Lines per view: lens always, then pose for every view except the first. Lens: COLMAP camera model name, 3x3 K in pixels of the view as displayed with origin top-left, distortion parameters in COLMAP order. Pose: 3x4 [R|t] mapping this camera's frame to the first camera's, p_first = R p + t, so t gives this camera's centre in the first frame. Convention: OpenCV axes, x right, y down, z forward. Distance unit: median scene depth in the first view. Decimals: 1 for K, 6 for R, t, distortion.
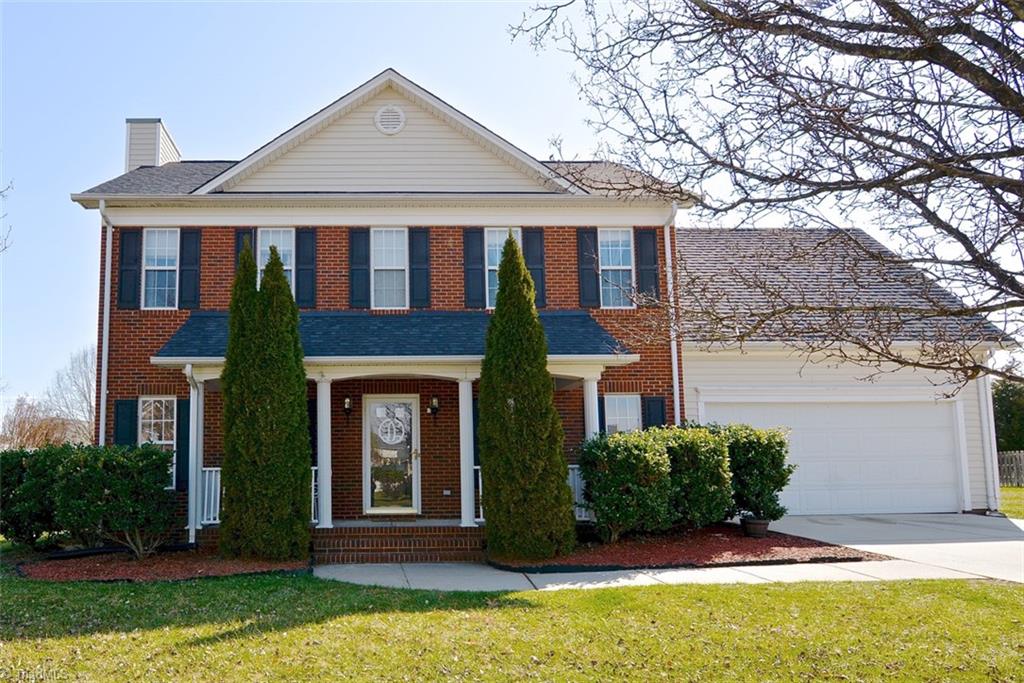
lens RADIAL K [[538.3, 0, 379.7], [0, 538.3, 431.3], [0, 0, 1]] dist [-0.000443, -0.001643]
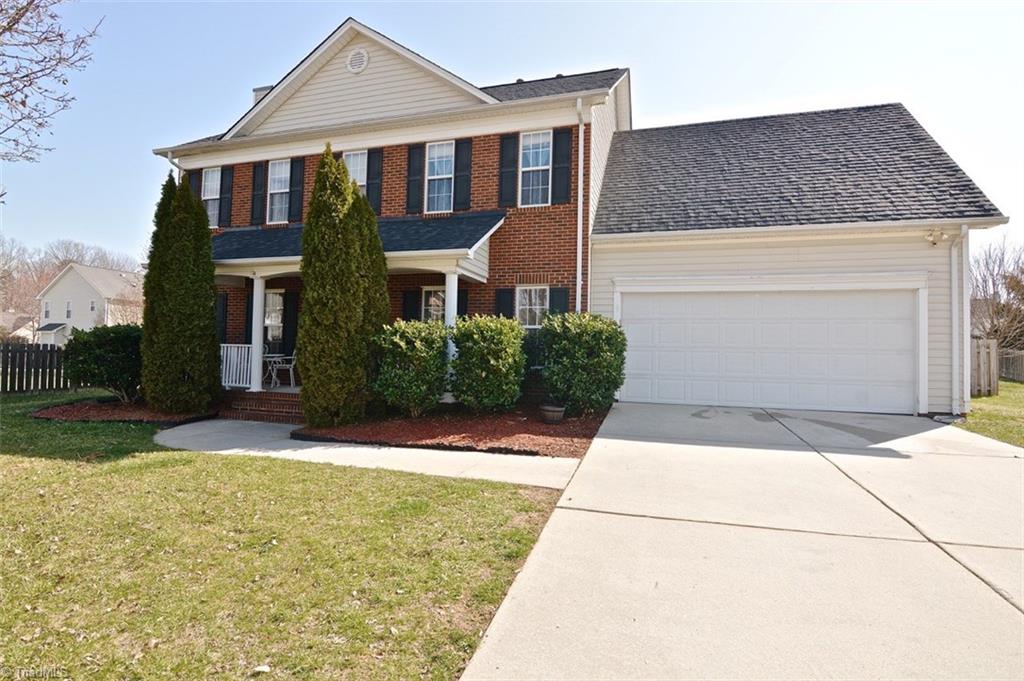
lens RADIAL K [[502.3, 0, 512.7], [0, 502.3, 338.5], [0, 0, 1]] dist [-0.001278, -0.014925]
pose [[0.949582, 0.021758, -0.312762, 0.719449], [-0.008662, 0.999029, 0.043199, -0.005176], [0.313398, -0.038312, 0.948849, 0.014356]]
